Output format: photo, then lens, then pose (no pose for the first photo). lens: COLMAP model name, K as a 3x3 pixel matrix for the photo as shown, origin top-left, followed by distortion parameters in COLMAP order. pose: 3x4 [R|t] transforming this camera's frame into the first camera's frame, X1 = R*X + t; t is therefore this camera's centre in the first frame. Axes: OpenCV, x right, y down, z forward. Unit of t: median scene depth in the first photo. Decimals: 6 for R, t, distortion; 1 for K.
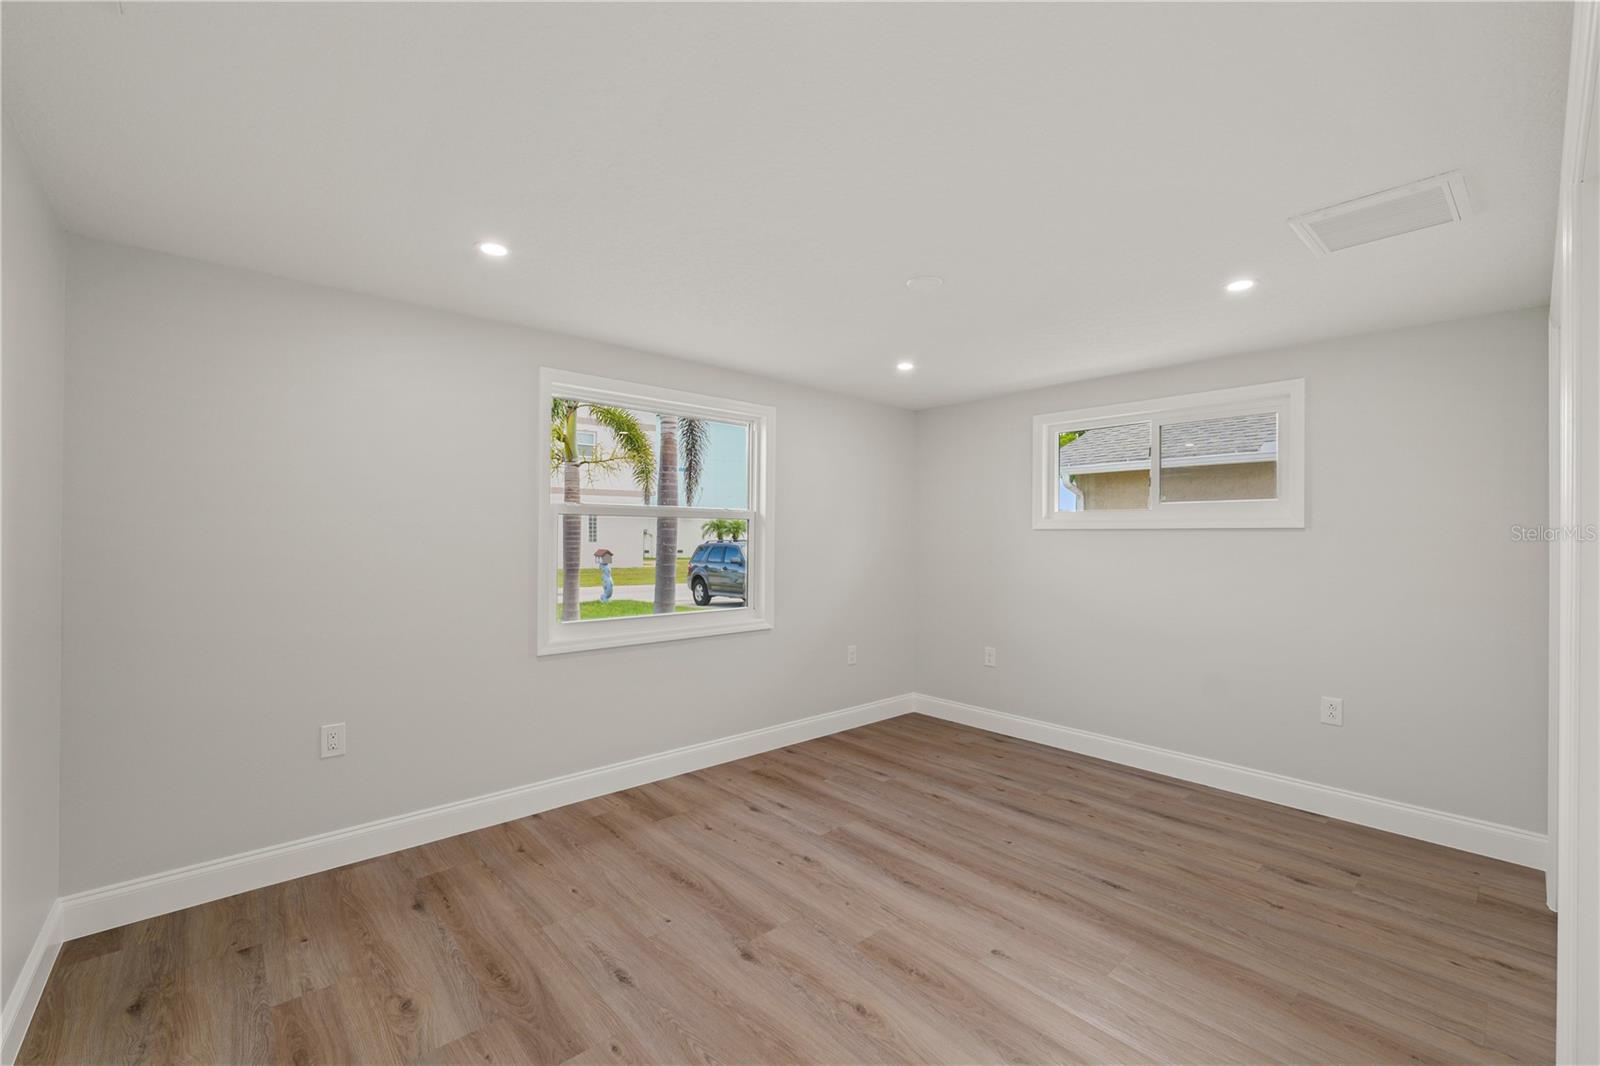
lens RADIAL K [[660.7, 0, 836.9], [0, 660.7, 559.8], [0, 0, 1]] dist [-0.001688, 0.000424]
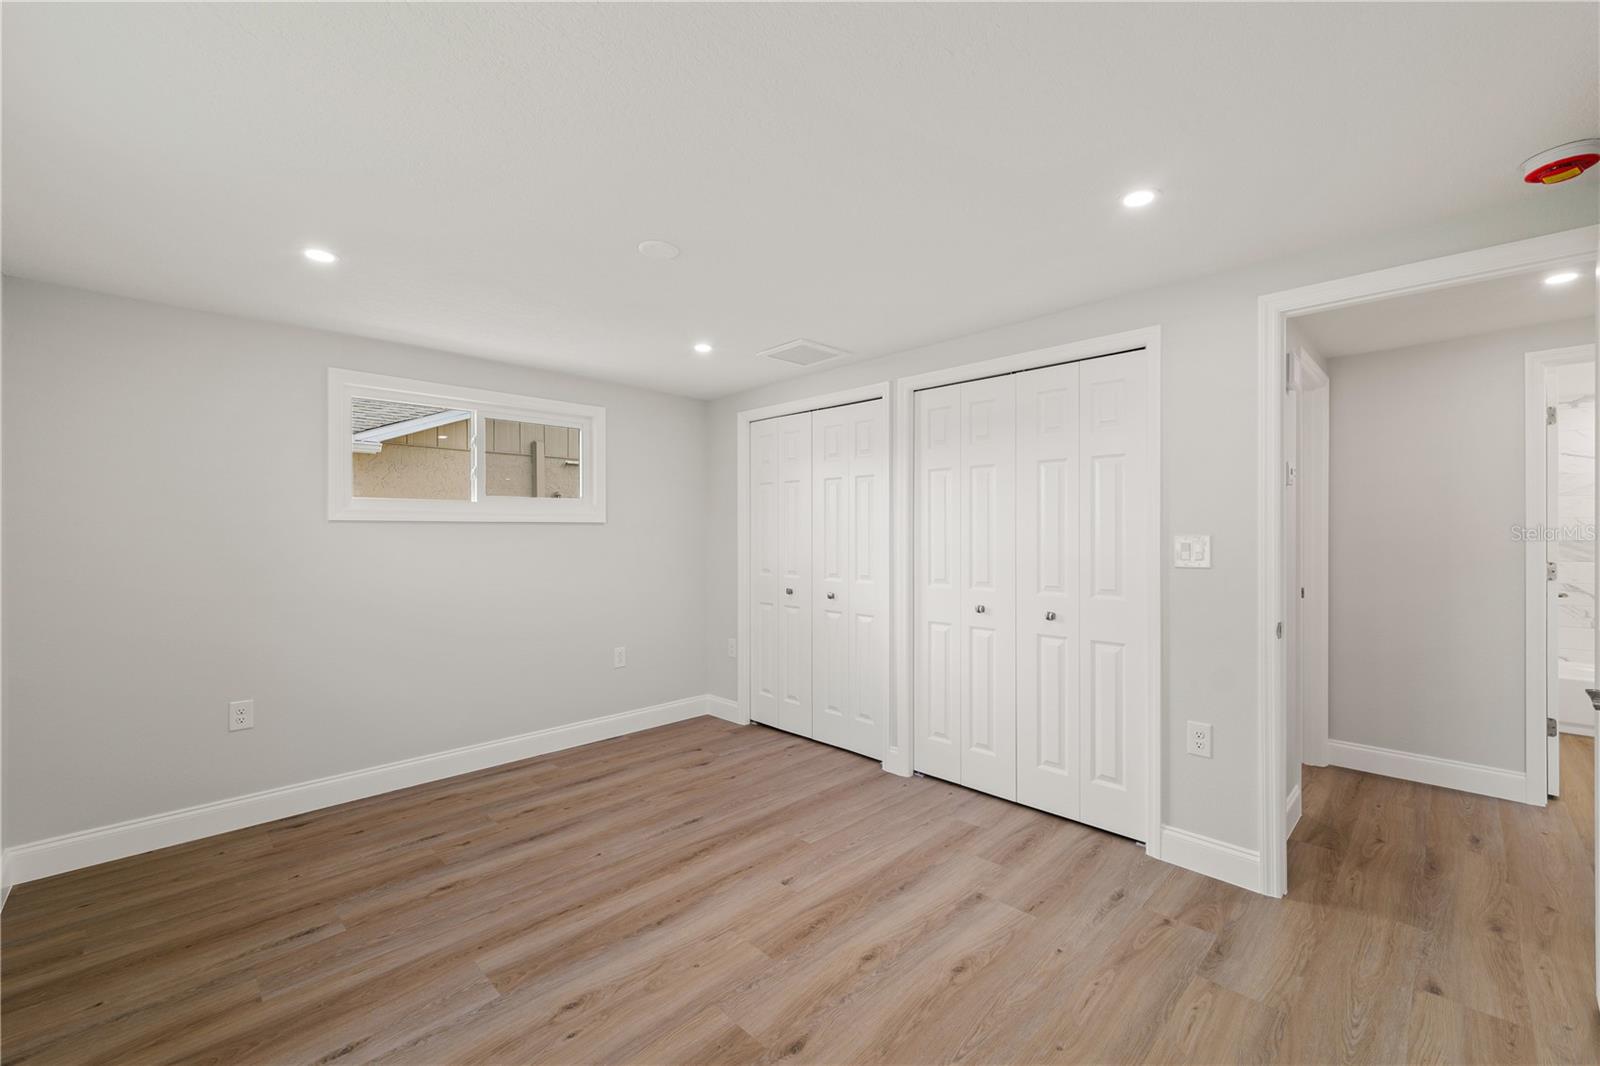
lens RADIAL K [[660.7, 0, 806.6], [0, 660.7, 532.9], [0, 0, 1]] dist [-0.001688, 0.000424]
pose [[-0.030078, -0.009417, 0.999503, -0.643978], [0.038507, 0.999202, 0.010573, -0.025333], [-0.998806, 0.038806, -0.029692, 0.677011]]
